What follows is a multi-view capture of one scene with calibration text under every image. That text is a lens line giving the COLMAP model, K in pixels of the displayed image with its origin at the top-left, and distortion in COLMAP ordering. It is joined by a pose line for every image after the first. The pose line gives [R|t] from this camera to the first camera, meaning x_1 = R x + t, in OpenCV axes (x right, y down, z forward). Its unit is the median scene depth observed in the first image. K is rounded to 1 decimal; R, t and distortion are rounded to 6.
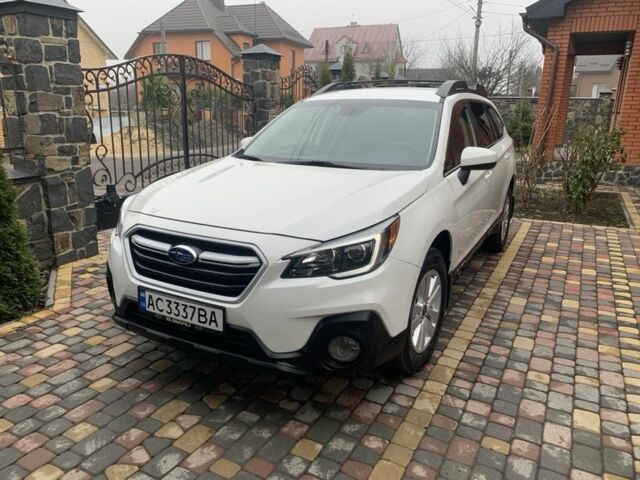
lens RADIAL K [[487.7, 0, 317.7], [0, 487.7, 237.3], [0, 0, 1]] dist [0.017149, -0.015082]
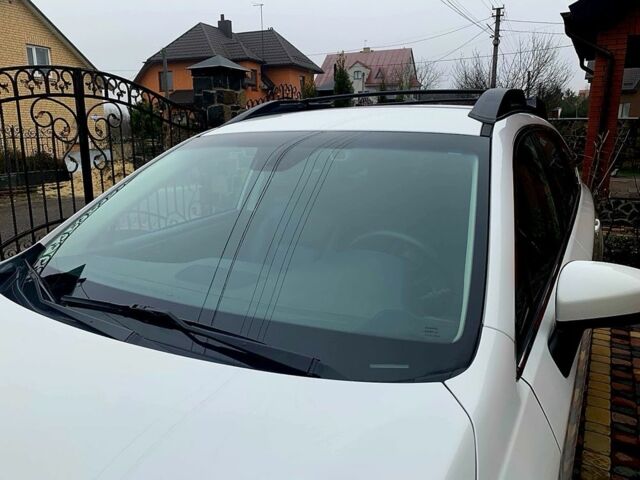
lens RADIAL K [[487.7, 0, 318.6], [0, 487.7, 238.8], [0, 0, 1]] dist [0.017149, -0.015082]
pose [[0.999315, -0.013211, -0.034562, 0.126832], [0.011574, 0.998822, -0.047134, -0.175174], [0.035144, 0.046701, 0.998290, 0.599478]]
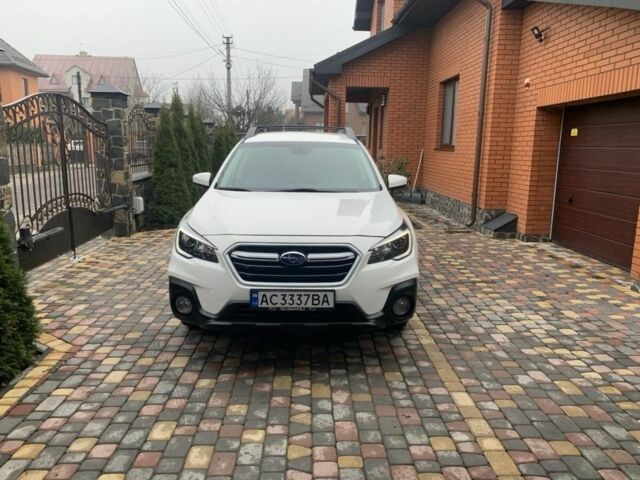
lens RADIAL K [[487.7, 0, 320.3], [0, 487.7, 238.7], [0, 0, 1]] dist [0.017149, -0.015082]
pose [[0.868315, -0.098972, 0.486039, -0.558246], [0.129251, 0.991186, -0.029074, 0.020047], [-0.478877, 0.088066, 0.873454, -0.142489]]
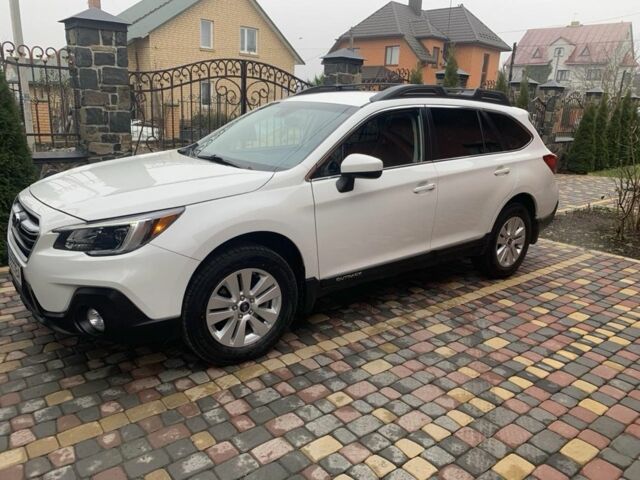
lens RADIAL K [[487.7, 0, 323.1], [0, 487.7, 238.6], [0, 0, 1]] dist [0.017149, -0.015082]
pose [[0.922650, 0.126296, -0.364371, 0.581450], [-0.128471, 0.991543, 0.018371, -0.026651], [0.363610, 0.029861, 0.931073, 0.083773]]
